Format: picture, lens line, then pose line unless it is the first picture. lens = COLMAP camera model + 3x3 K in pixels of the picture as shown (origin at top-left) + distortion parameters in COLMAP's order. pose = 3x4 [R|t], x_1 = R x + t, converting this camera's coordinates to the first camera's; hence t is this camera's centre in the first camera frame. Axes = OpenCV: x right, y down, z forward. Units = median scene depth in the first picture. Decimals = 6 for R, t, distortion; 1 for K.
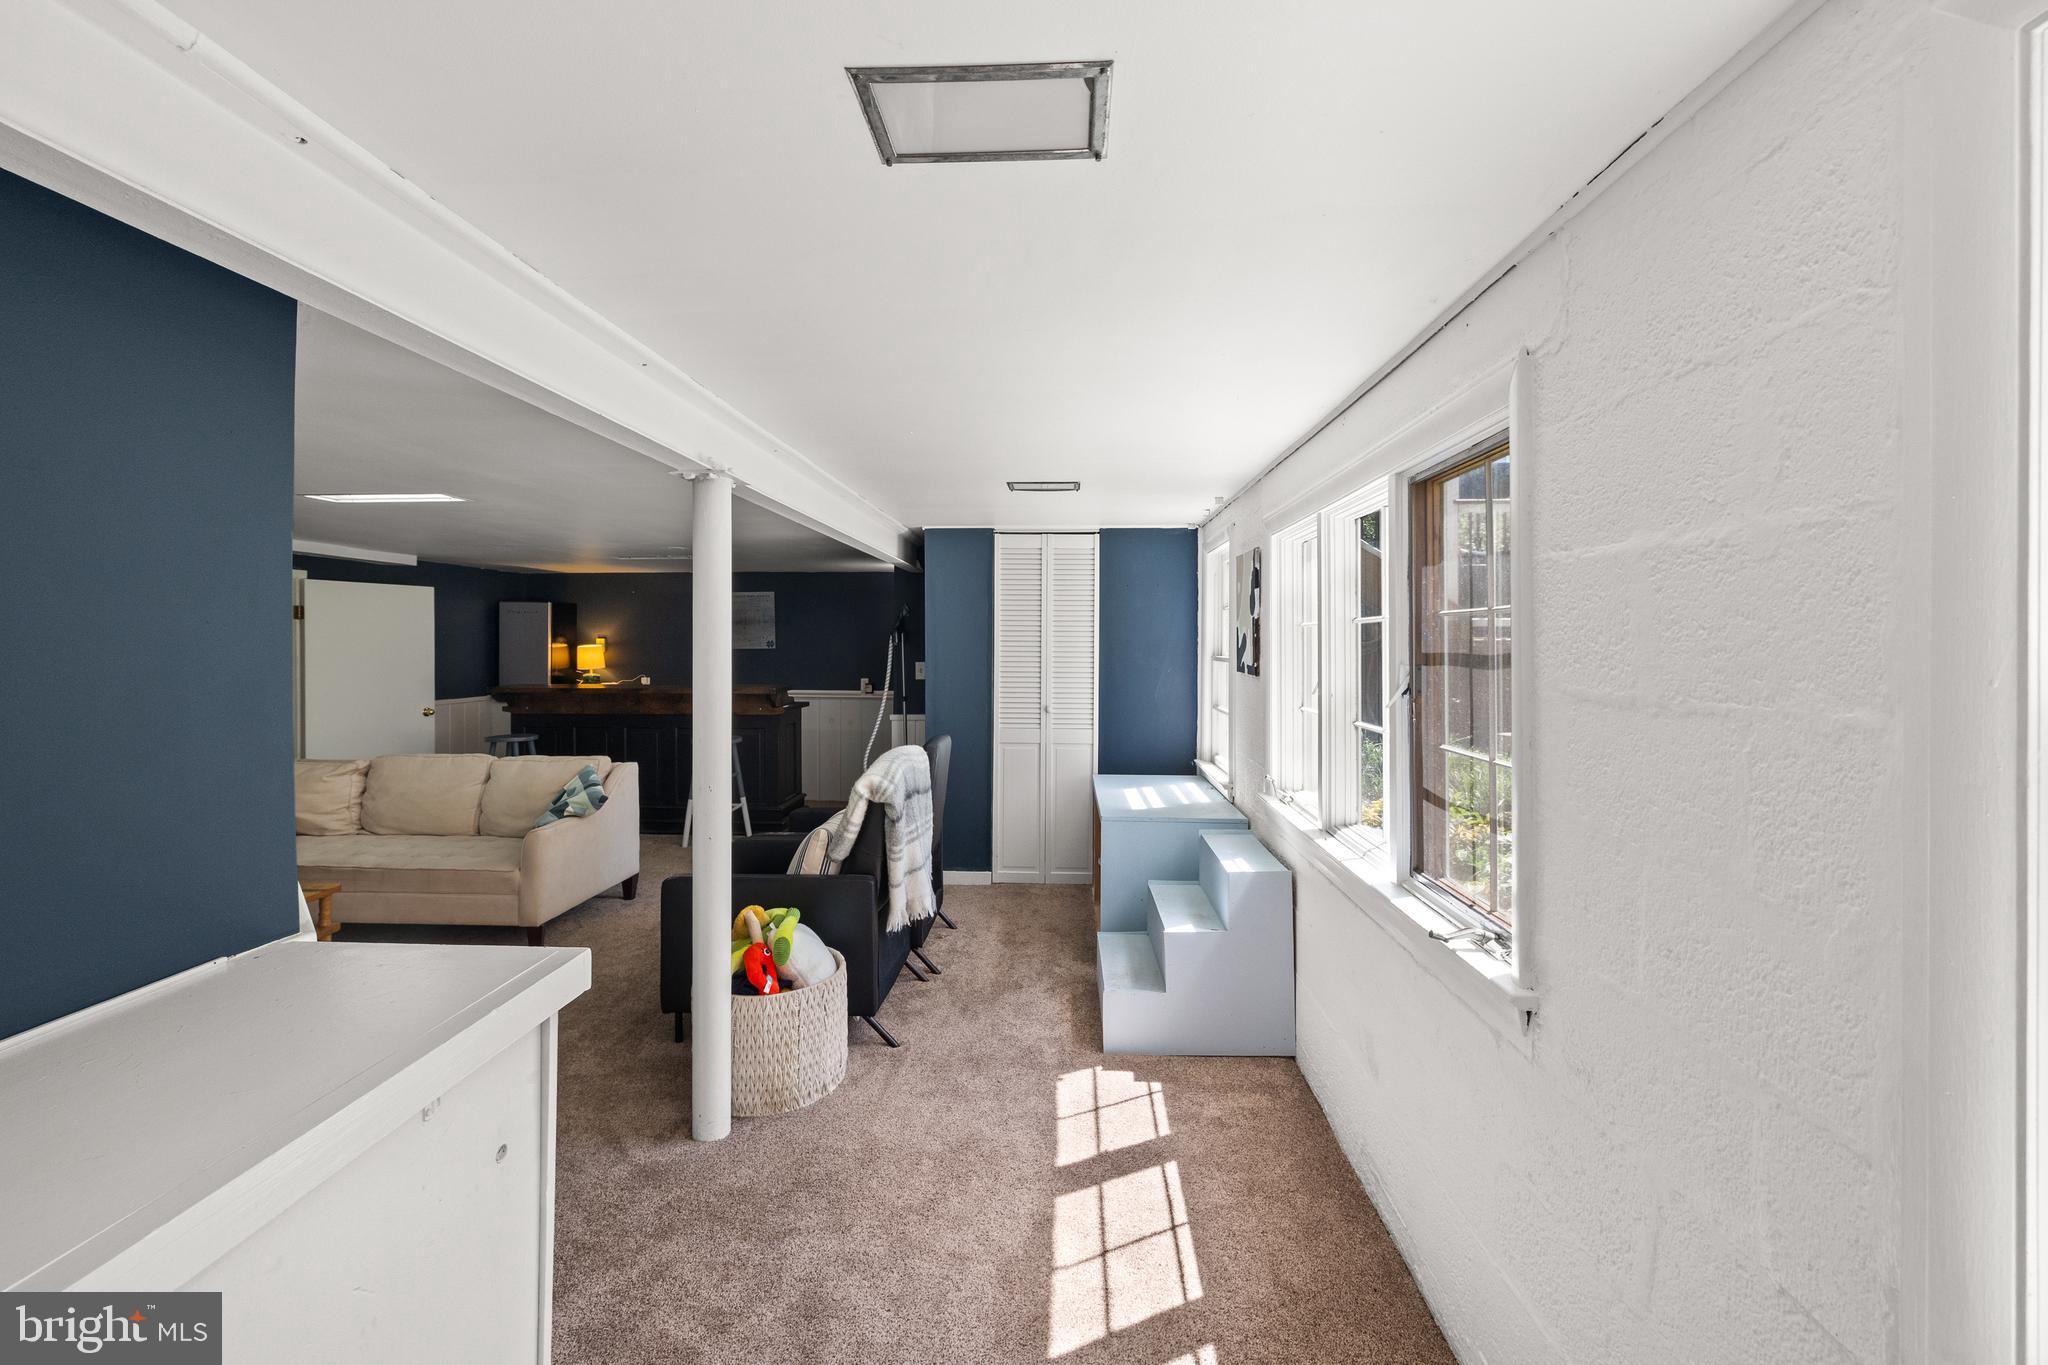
lens RADIAL K [[878.8, 0, 1028.4], [0, 878.8, 645.2], [0, 0, 1]] dist [-0.010012, 0.000392]
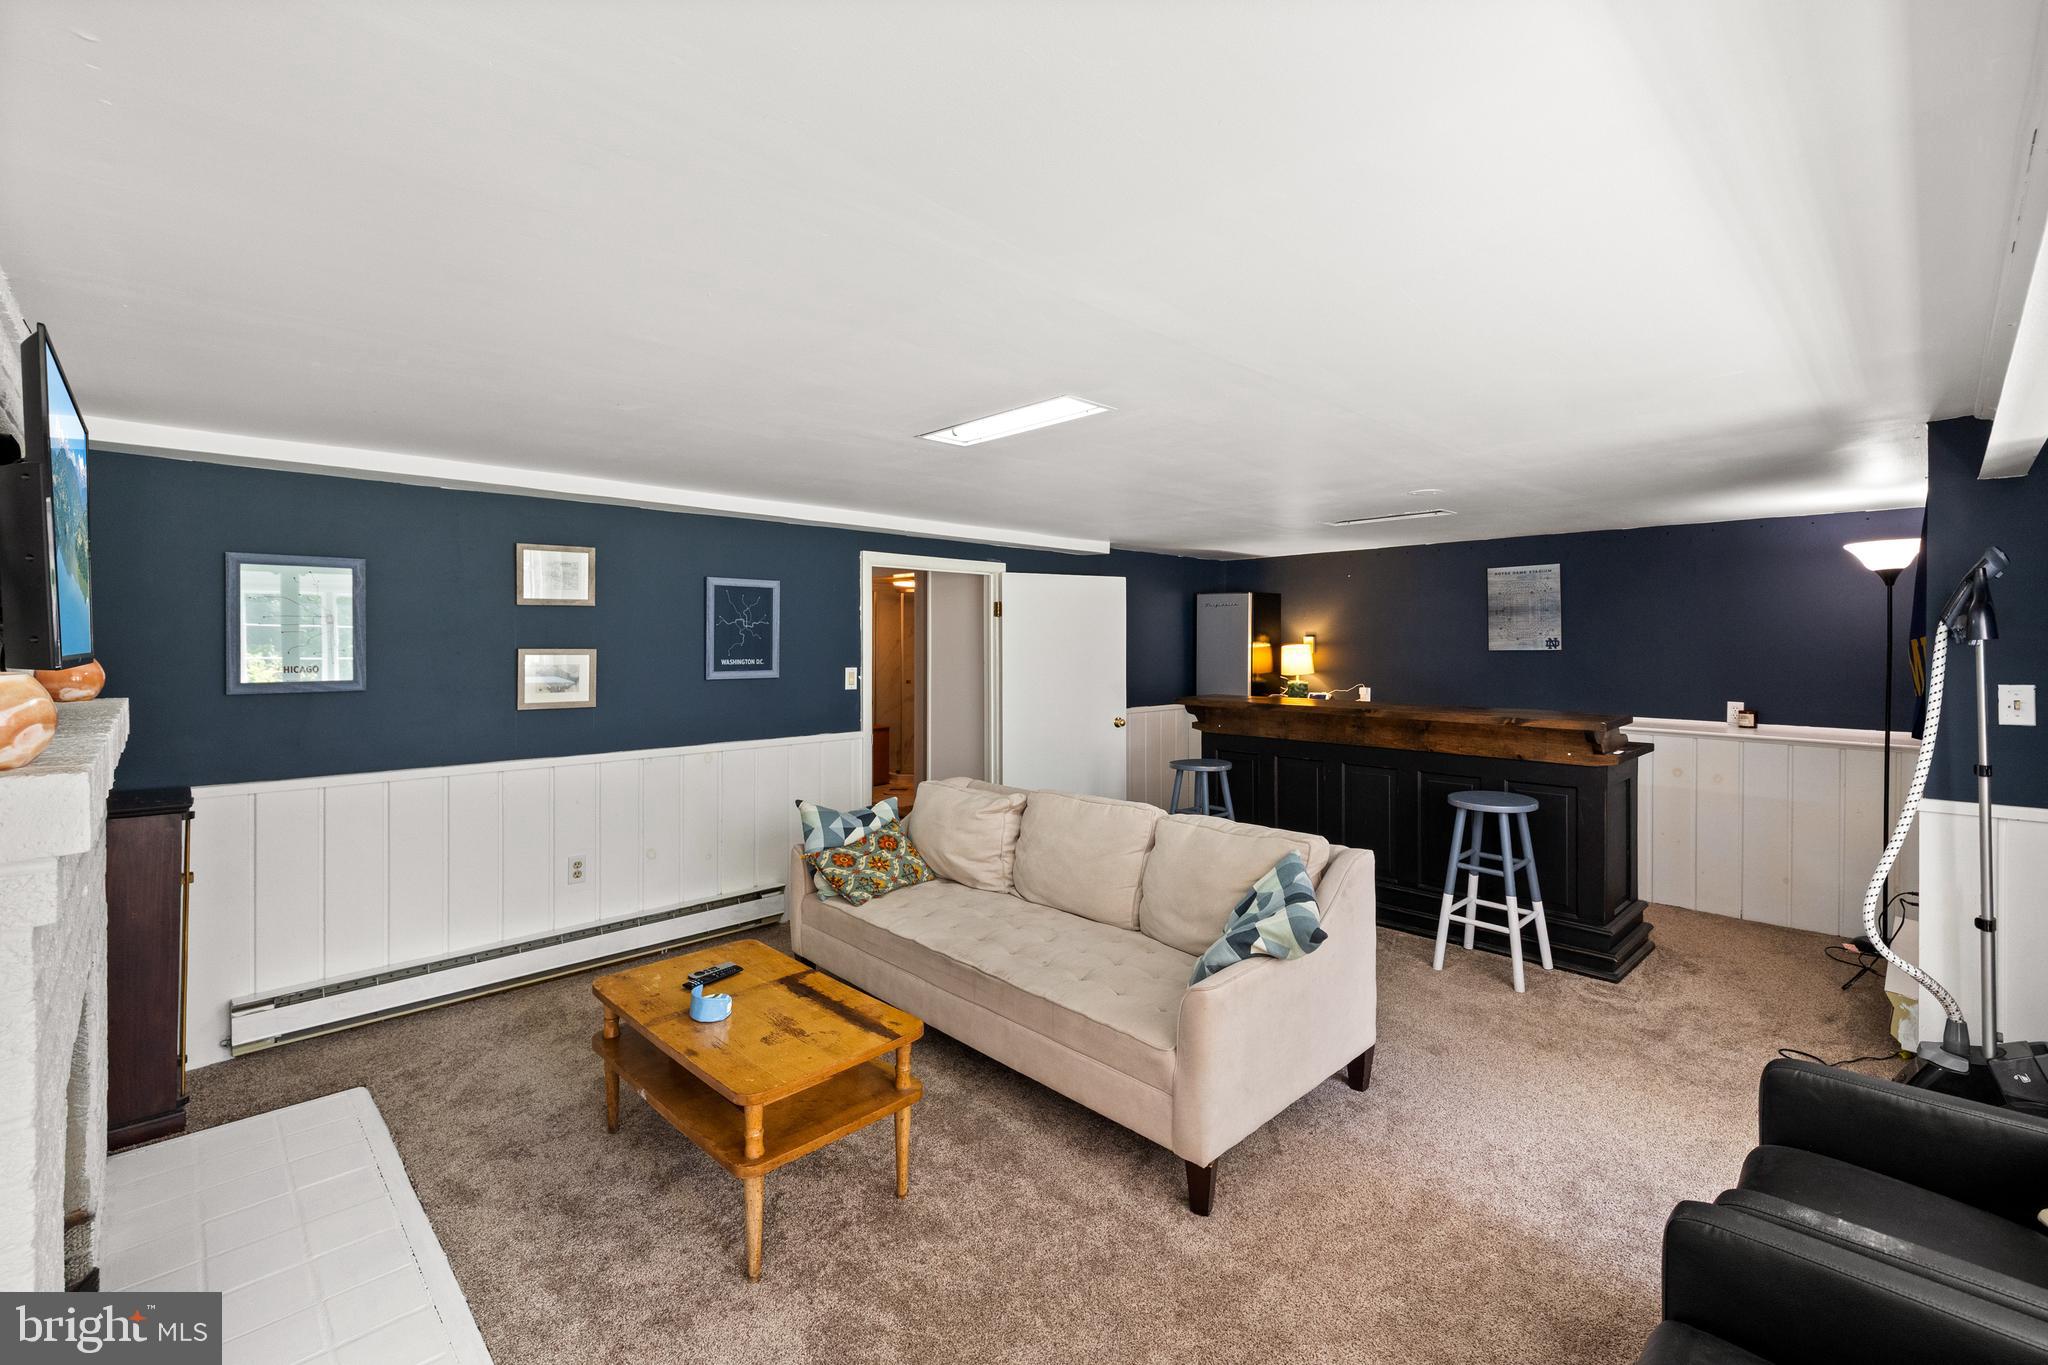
lens RADIAL K [[878.8, 0, 1028.4], [0, 878.8, 645.2], [0, 0, 1]] dist [-0.010012, 0.000392]
pose [[0.724615, 0.000360, -0.689154, -0.173572], [-0.000004, 1.000000, 0.000519, -0.000306], [0.689154, -0.000373, 0.724615, 0.348552]]
